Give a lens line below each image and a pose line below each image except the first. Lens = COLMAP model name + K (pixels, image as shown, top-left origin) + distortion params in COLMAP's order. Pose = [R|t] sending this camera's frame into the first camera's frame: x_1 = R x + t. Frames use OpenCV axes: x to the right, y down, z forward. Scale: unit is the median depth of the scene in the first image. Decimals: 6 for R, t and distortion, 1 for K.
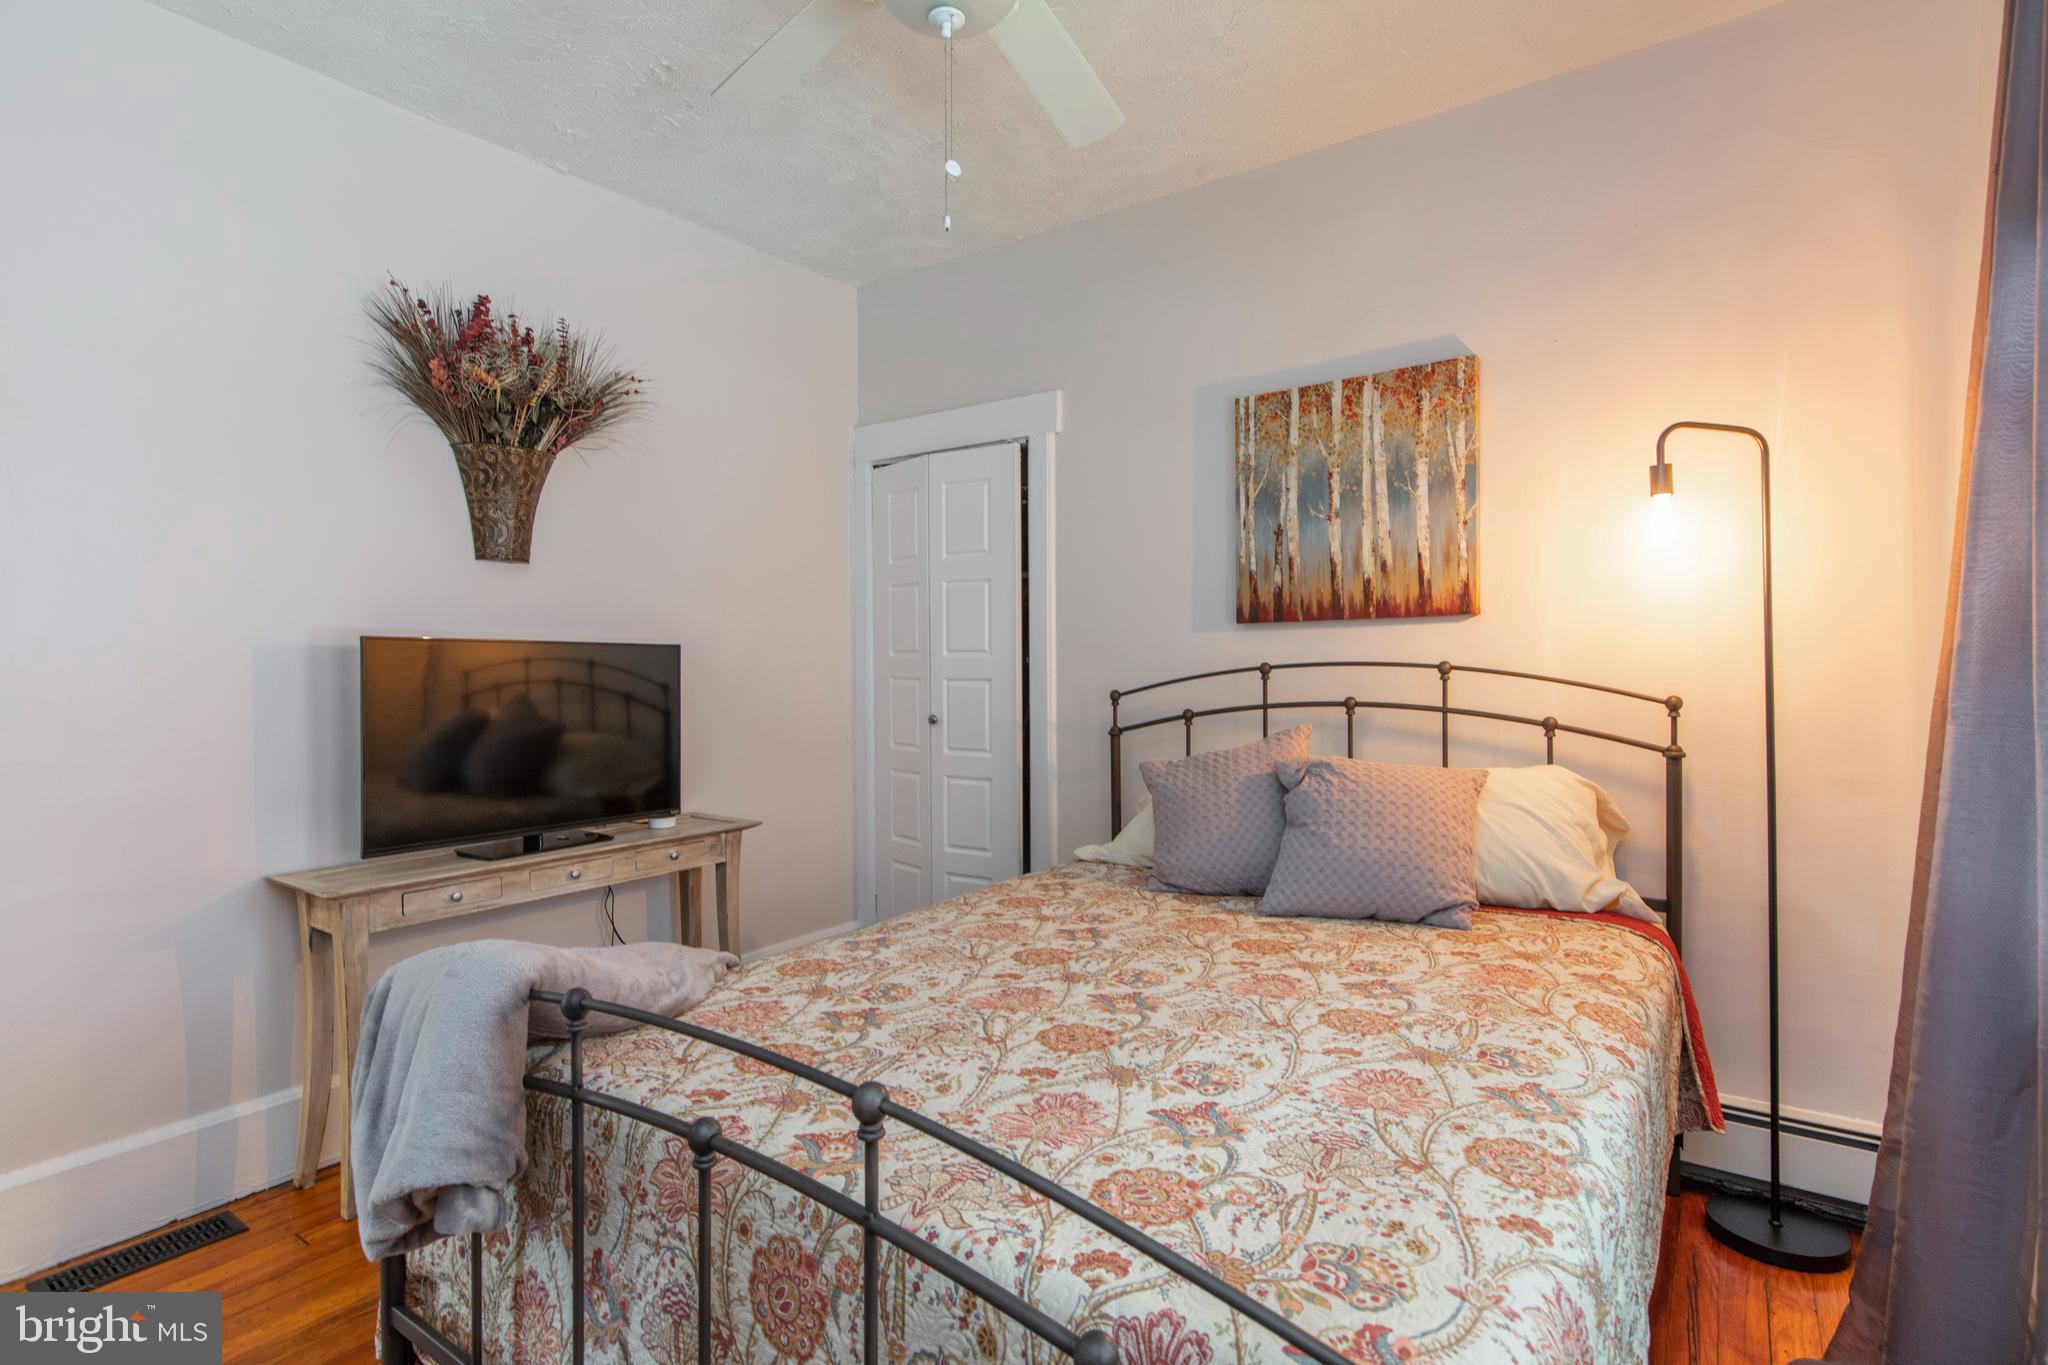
lens RADIAL K [[1007.1, 0, 1028.9], [0, 1007.1, 672.2], [0, 0, 1]] dist [0.002094, 0.000089]
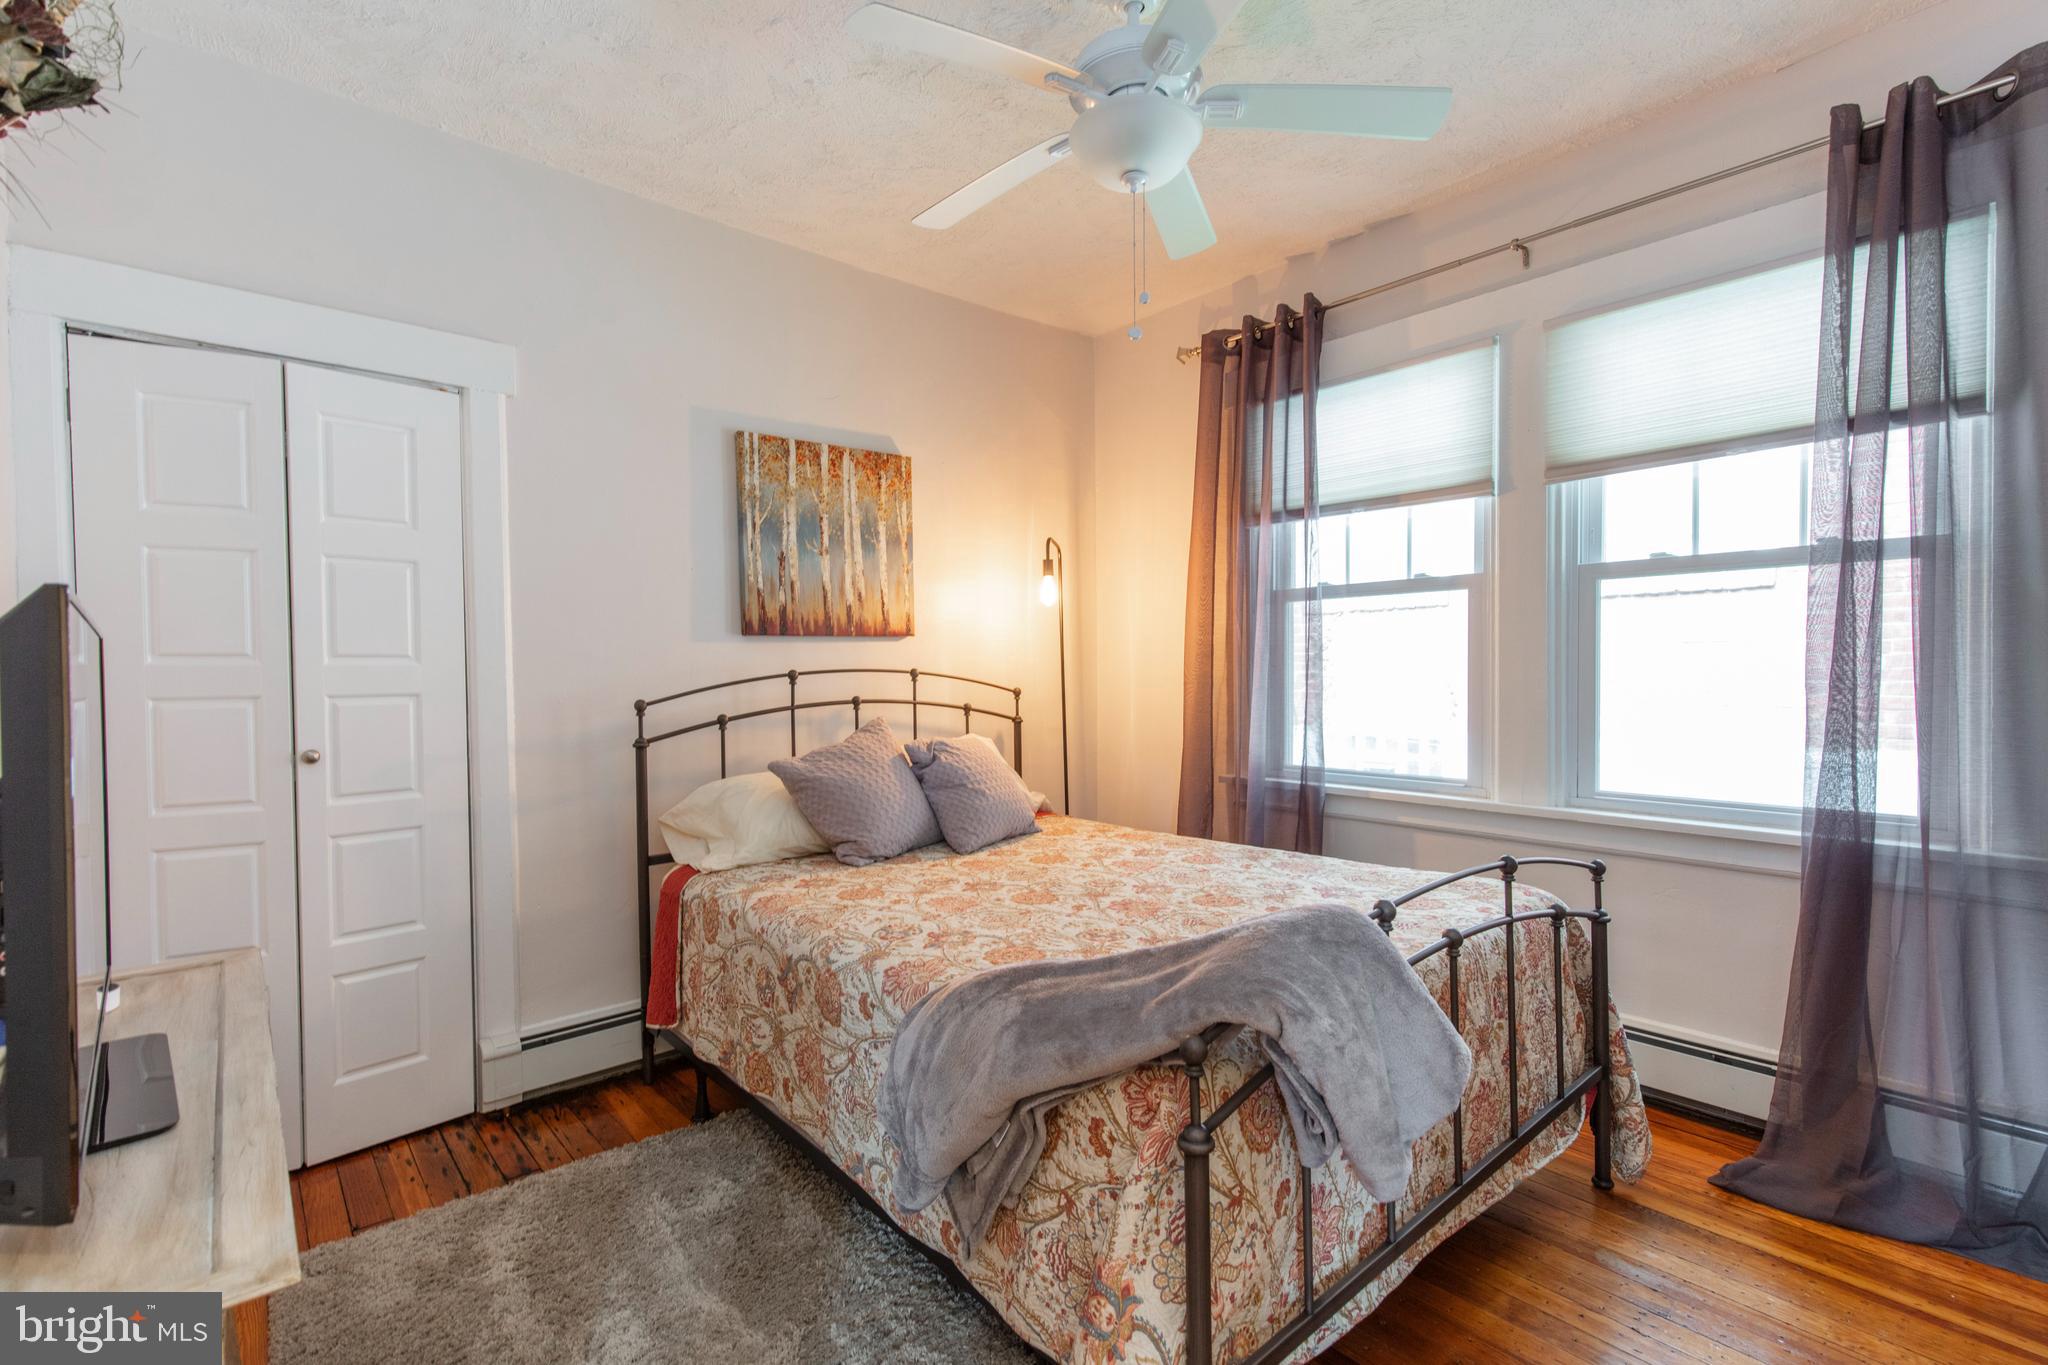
lens RADIAL K [[920.6, 0, 1030.3], [0, 920.6, 684.2], [0, 0, 1]] dist [0.008988, -0.001348]
pose [[0.224352, -0.017332, 0.974354, -0.755079], [0.015469, 0.999779, 0.014222, -0.004217], [-0.974385, 0.011882, 0.224571, 0.498079]]
